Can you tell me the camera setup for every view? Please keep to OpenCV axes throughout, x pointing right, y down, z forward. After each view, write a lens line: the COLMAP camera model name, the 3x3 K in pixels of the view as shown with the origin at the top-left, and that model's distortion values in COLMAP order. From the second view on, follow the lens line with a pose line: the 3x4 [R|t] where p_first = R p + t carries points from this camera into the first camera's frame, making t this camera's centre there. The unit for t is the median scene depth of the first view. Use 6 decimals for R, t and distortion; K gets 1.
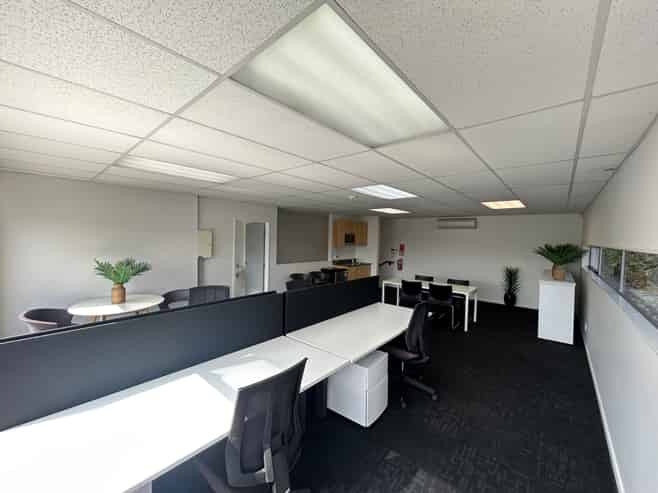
lens RADIAL K [[263.8, 0, 330.5], [0, 263.8, 246.0], [0, 0, 1]] dist [-0.000263, 0.000044]
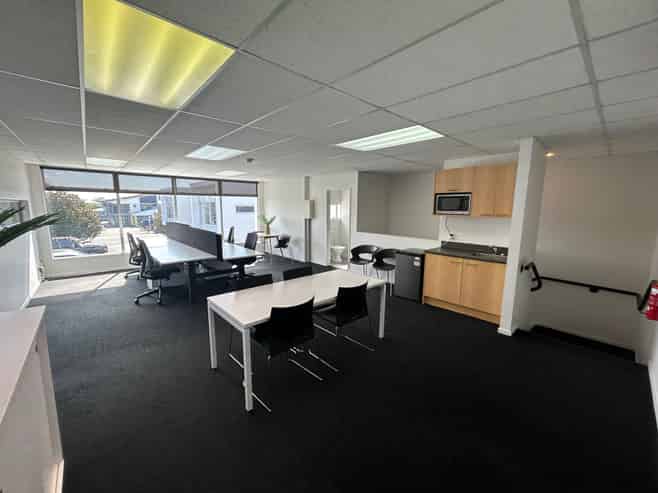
lens RADIAL K [[263.8, 0, 330.5], [0, 263.8, 246.0], [0, 0, 1]] dist [-0.000263, 0.000044]
pose [[-0.114030, 0.113921, -0.986924, 0.613801], [-0.053186, 0.991279, 0.120569, 0.007658], [0.992053, 0.066239, -0.106976, 0.803655]]
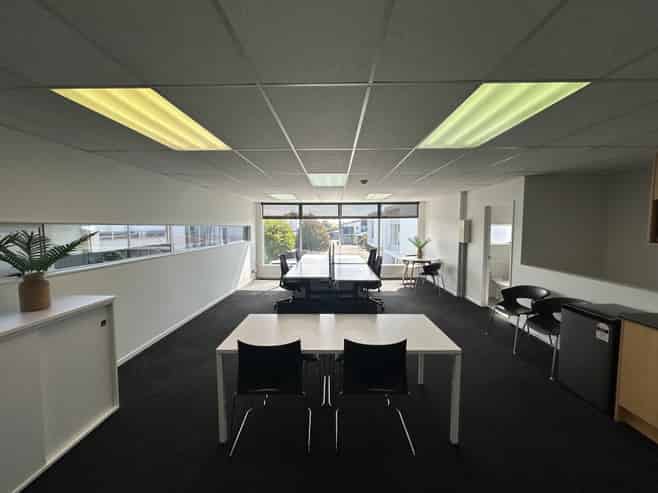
lens RADIAL K [[263.8, 0, 330.5], [0, 263.8, 246.0], [0, 0, 1]] dist [-0.000263, 0.000044]
pose [[-0.764813, 0.016209, -0.644049, 0.462200], [-0.047492, 0.995545, 0.081453, -0.005306], [0.642500, 0.092883, -0.760636, 0.945455]]
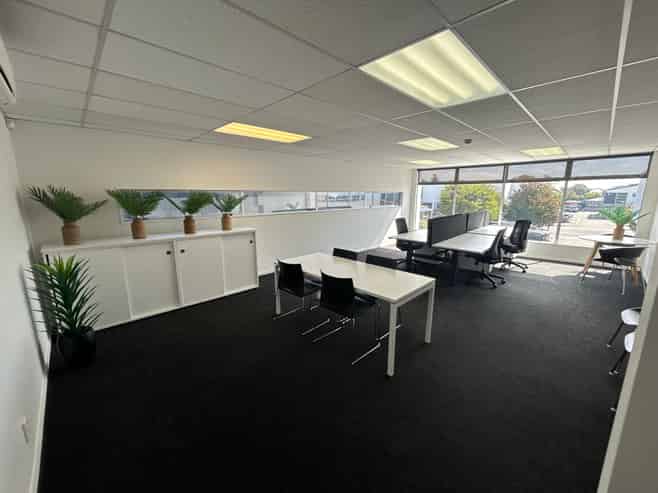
lens RADIAL K [[263.8, 0, 330.5], [0, 263.8, 246.0], [0, 0, 1]] dist [-0.000263, 0.000044]
pose [[-0.996739, -0.044029, 0.067617, 0.267885], [-0.027026, 0.971771, 0.234371, -0.014975], [-0.076028, 0.231779, -0.969793, 1.108741]]
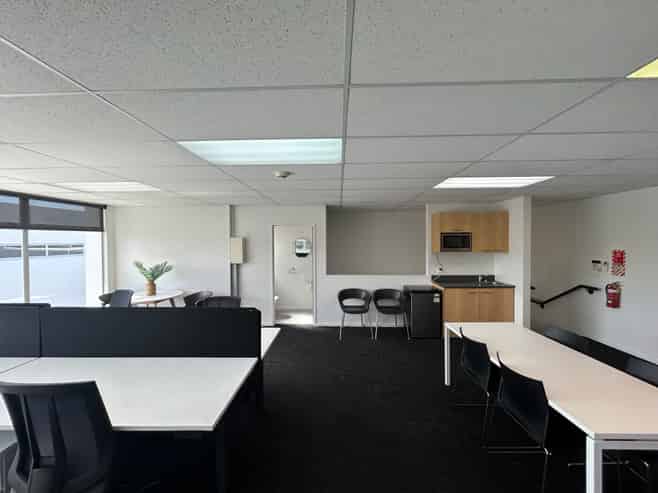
lens RADIAL K [[263.8, 0, 330.5], [0, 263.8, 246.0], [0, 0, 1]] dist [-0.000263, 0.000044]
pose [[0.636553, -0.016032, -0.771066, 0.346883], [-0.006130, 0.999647, -0.025846, 0.001008], [0.771209, 0.021179, 0.636230, 0.386685]]
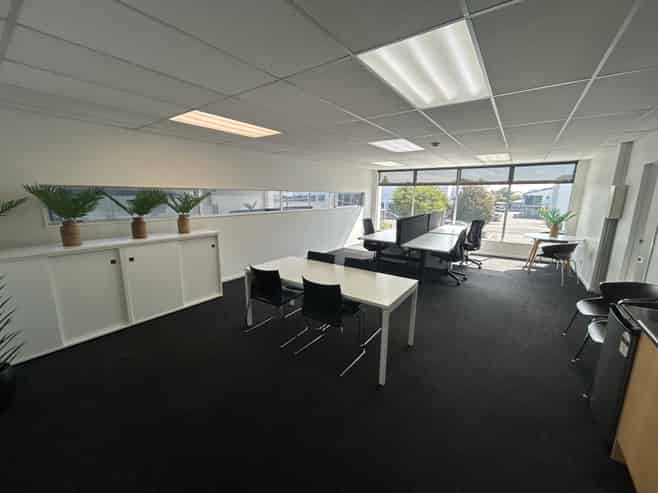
lens RADIAL K [[263.8, 0, 330.5], [0, 263.8, 246.0], [0, 0, 1]] dist [-0.000263, 0.000044]
pose [[-0.994617, -0.022523, -0.101139, 0.301900], [-0.045270, 0.972462, 0.228622, -0.013003], [0.093205, 0.231970, -0.968247, 1.084830]]
